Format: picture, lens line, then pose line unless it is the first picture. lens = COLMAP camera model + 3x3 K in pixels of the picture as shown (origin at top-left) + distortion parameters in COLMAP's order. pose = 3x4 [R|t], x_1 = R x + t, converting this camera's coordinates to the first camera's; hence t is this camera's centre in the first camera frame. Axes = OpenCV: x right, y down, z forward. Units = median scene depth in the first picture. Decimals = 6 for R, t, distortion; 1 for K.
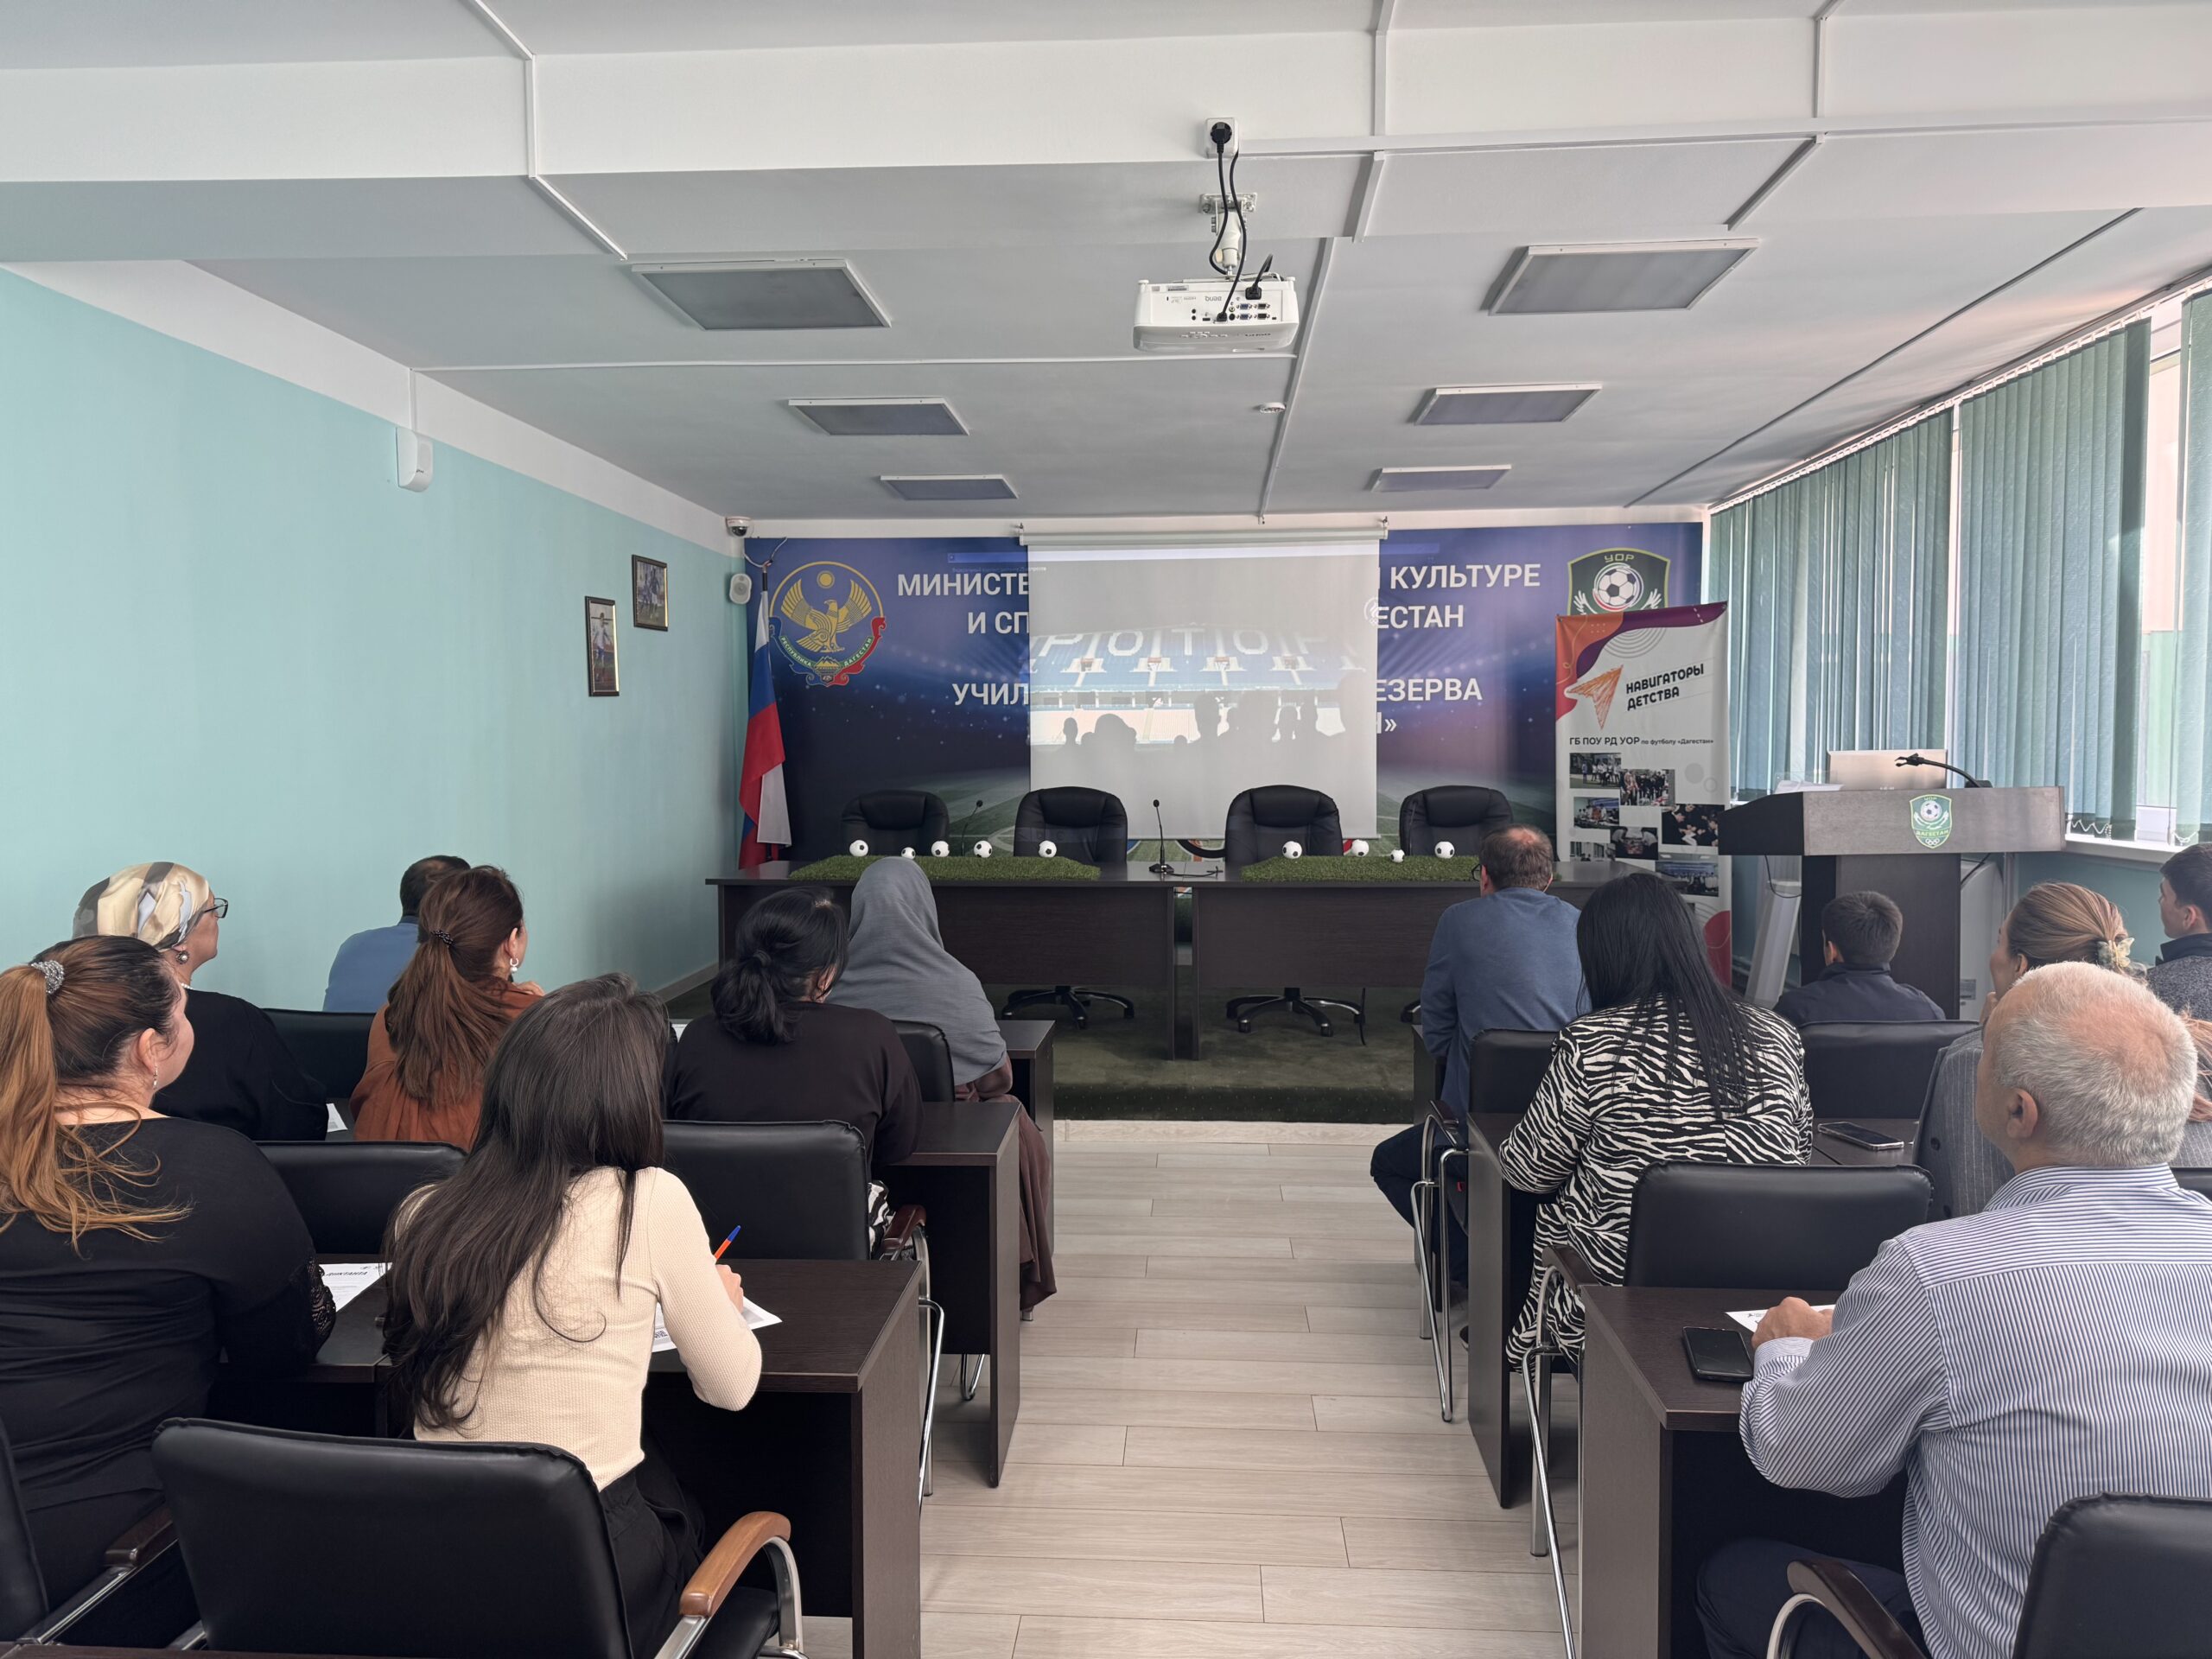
lens RADIAL K [[1555.3, 0, 1085.9], [0, 1555.3, 846.8], [0, 0, 1]] dist [0.075002, -0.110661]
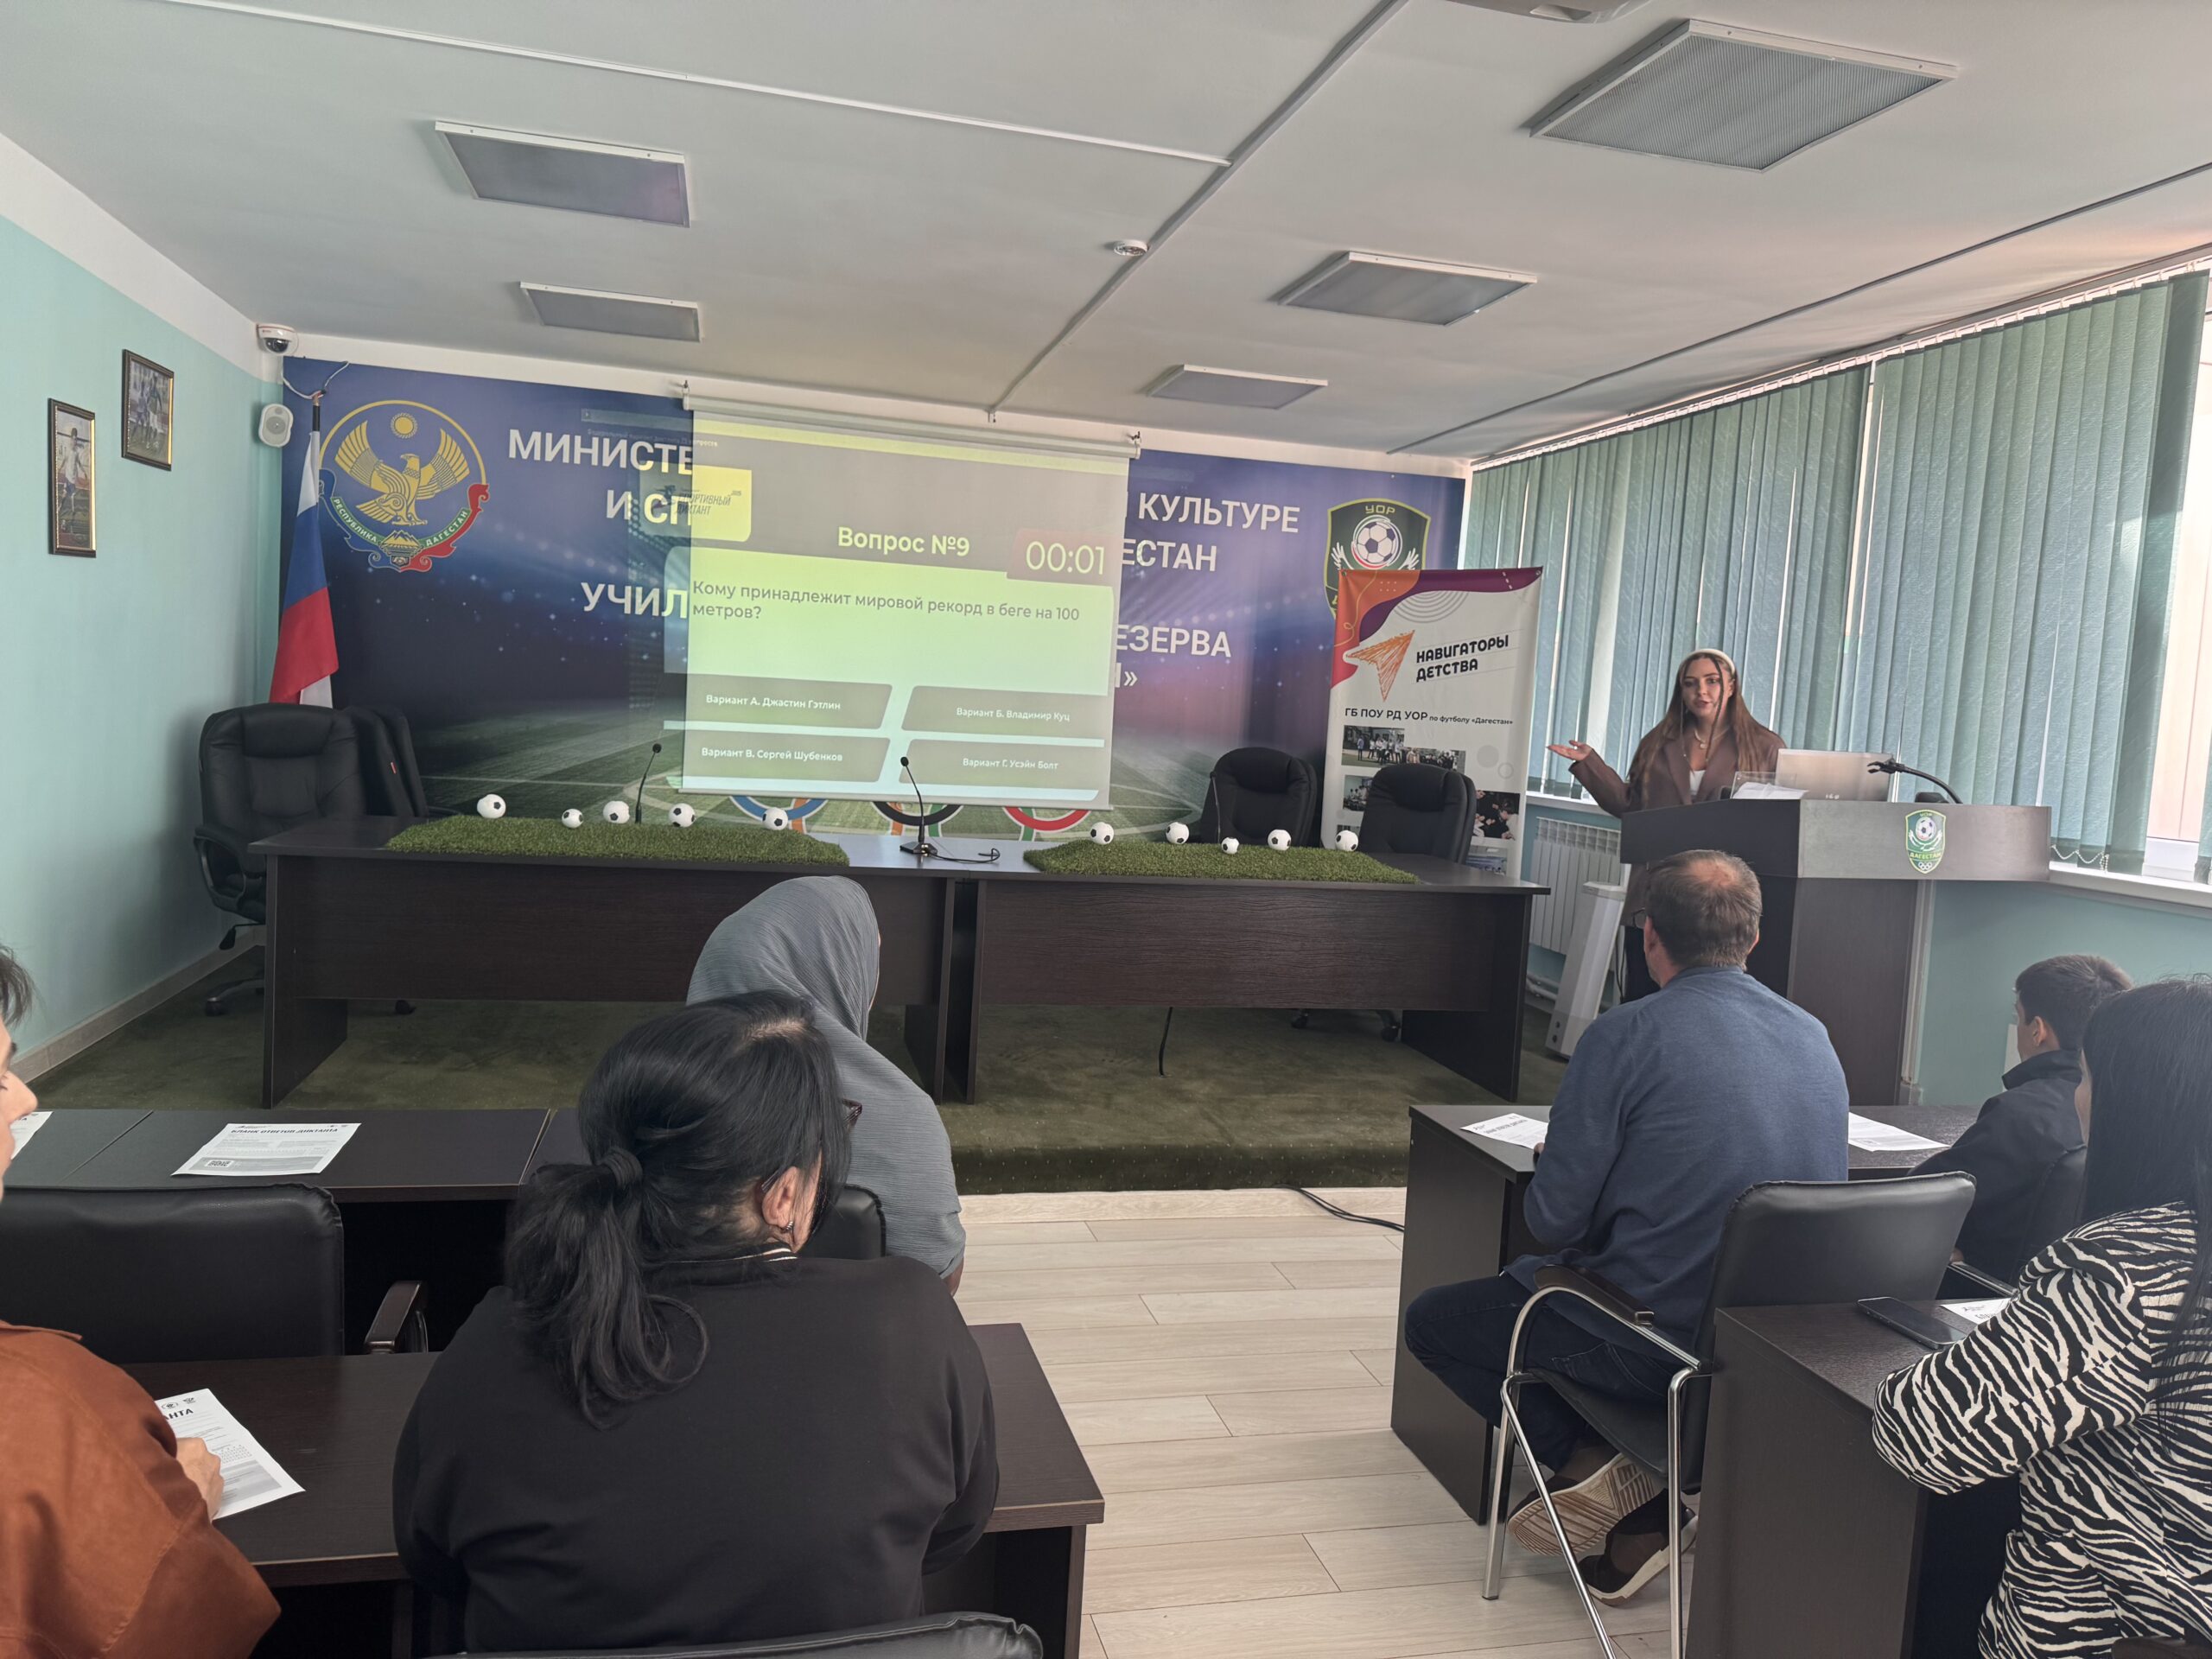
lens RADIAL K [[1555.3, 0, 1113.9], [0, 1555.3, 840.5], [0, 0, 1]] dist [0.075002, -0.110661]
pose [[0.946429, 0.035177, 0.320989, -0.083899], [-0.045230, 0.998690, 0.023913, -0.009819], [-0.319727, -0.037150, 0.946781, 0.195672]]
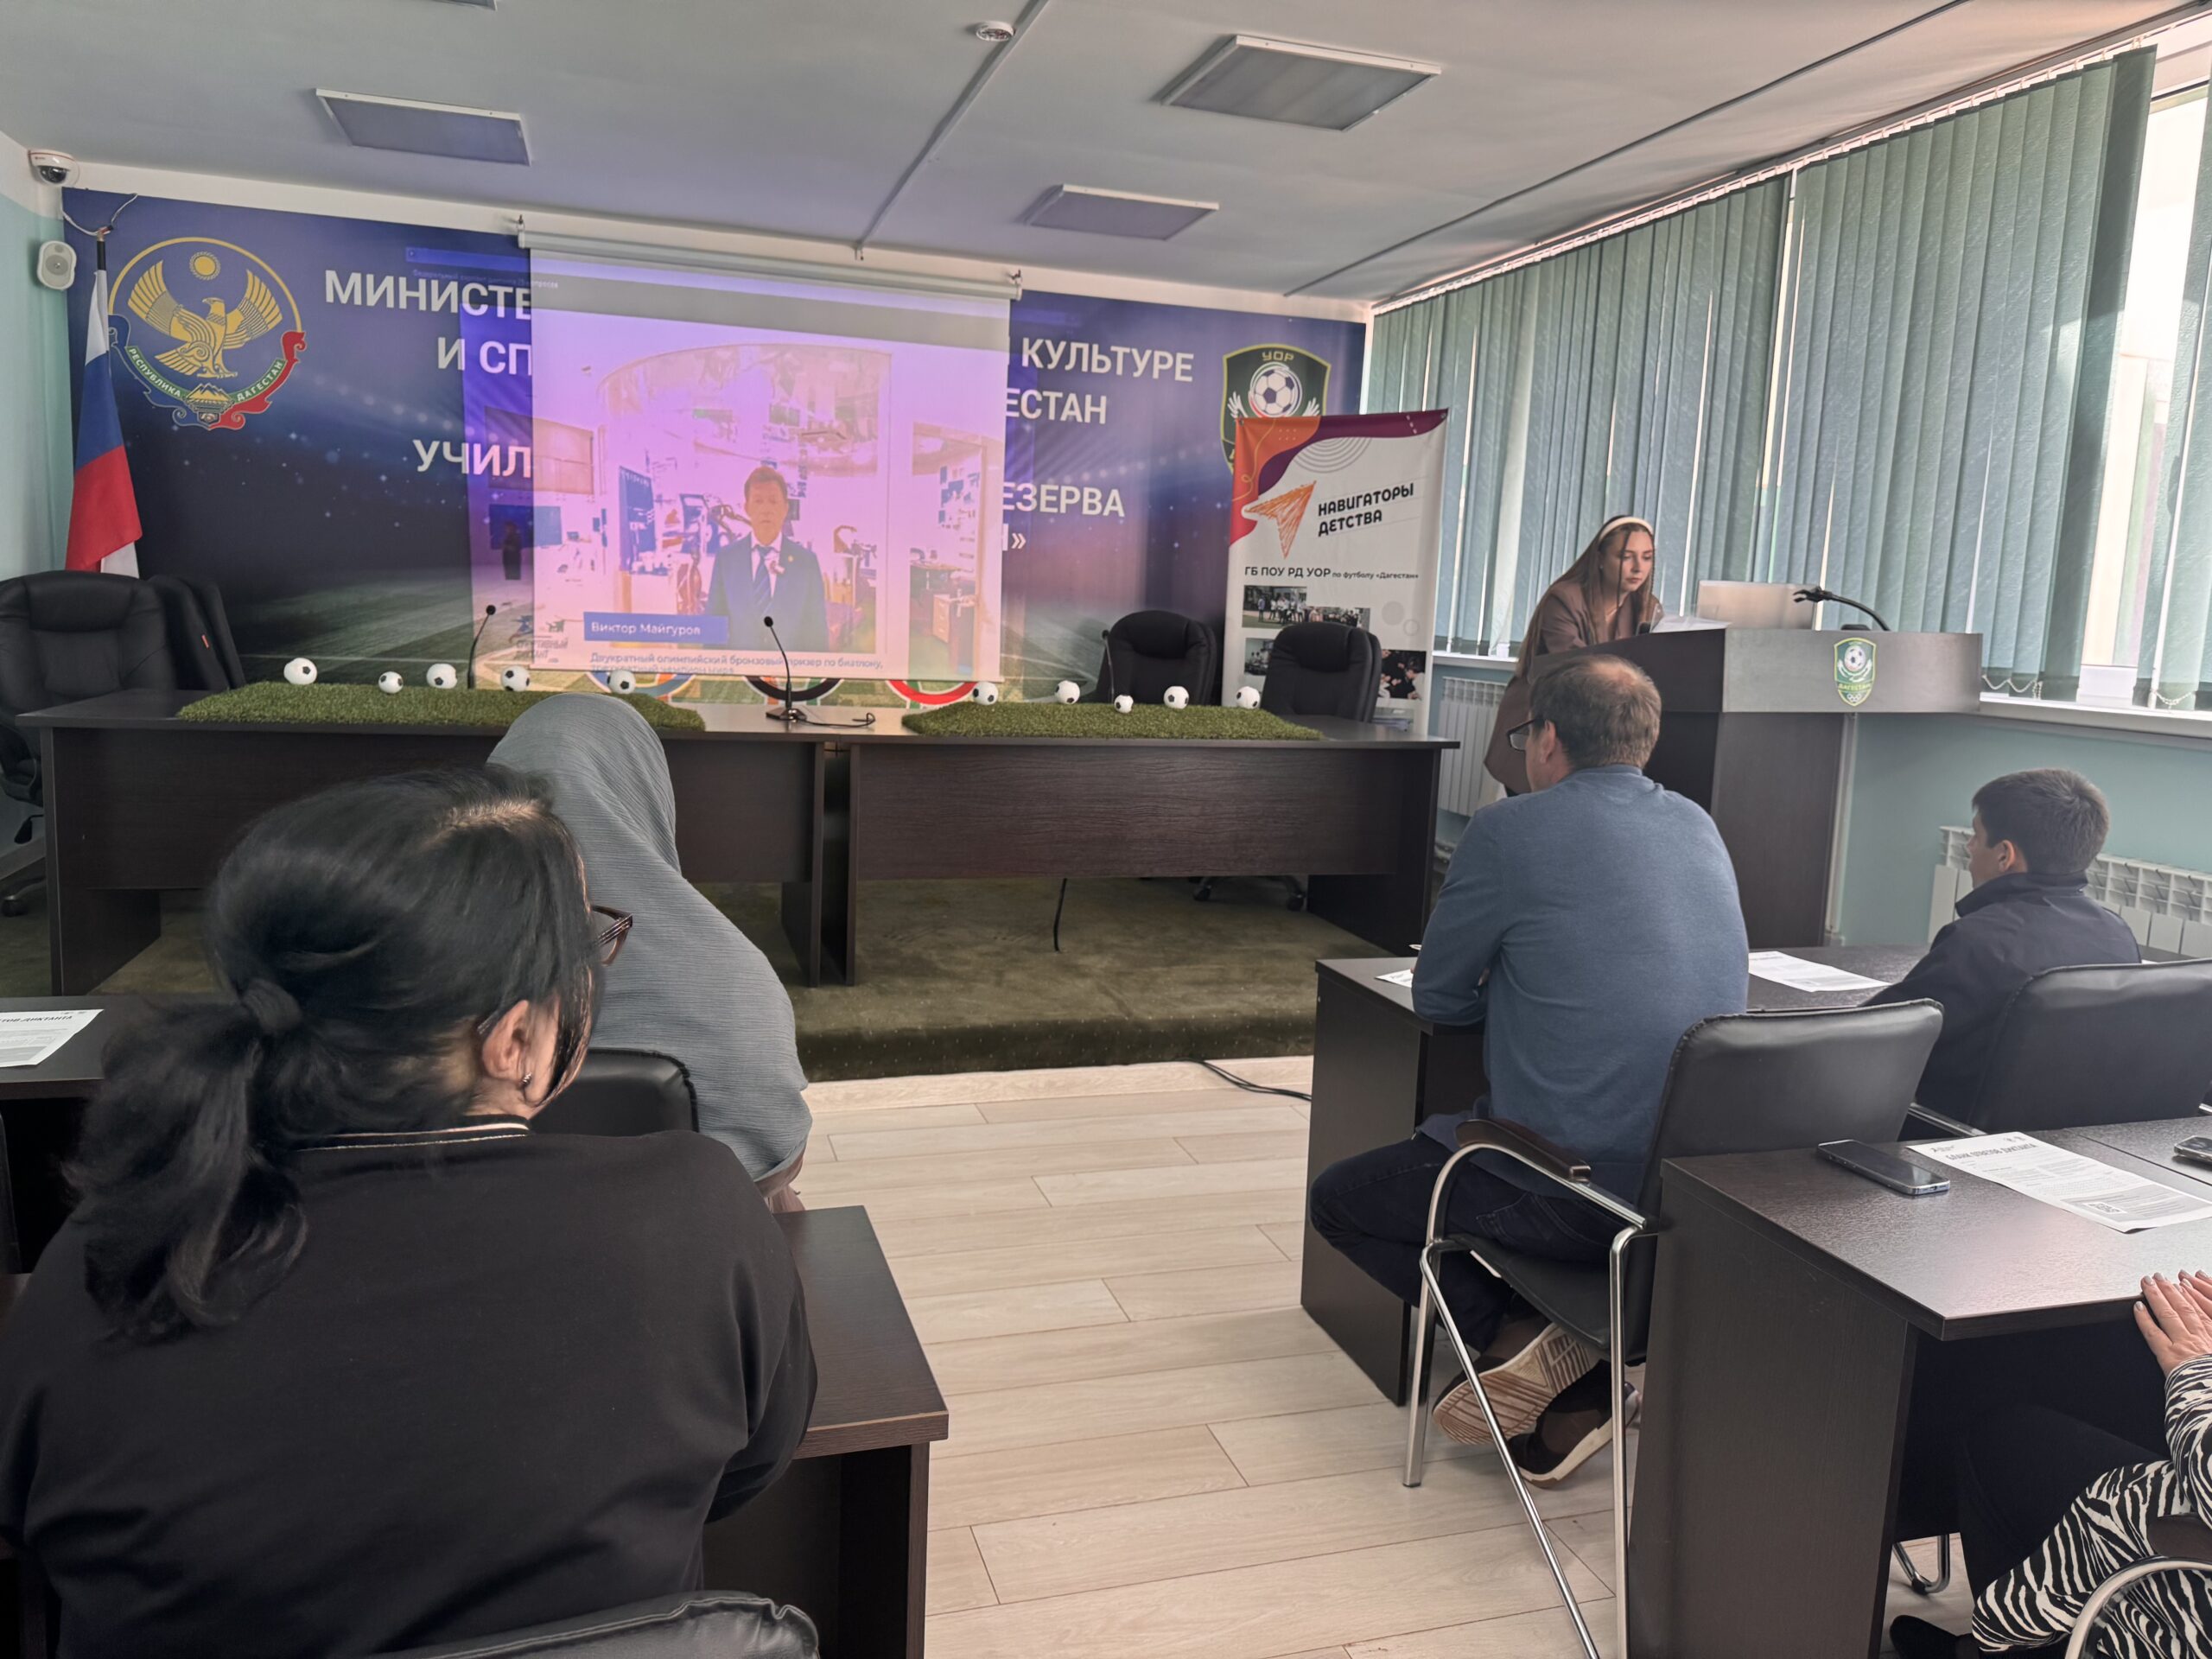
lens RADIAL K [[1555.3, 0, 1105.4], [0, 1555.3, 828.2], [0, 0, 1]] dist [0.075002, -0.110661]
pose [[0.928208, -0.007952, 0.371977, -0.063877], [-0.023362, 0.996553, 0.079601, 0.004681], [-0.371328, -0.082577, 0.924822, 0.229347]]
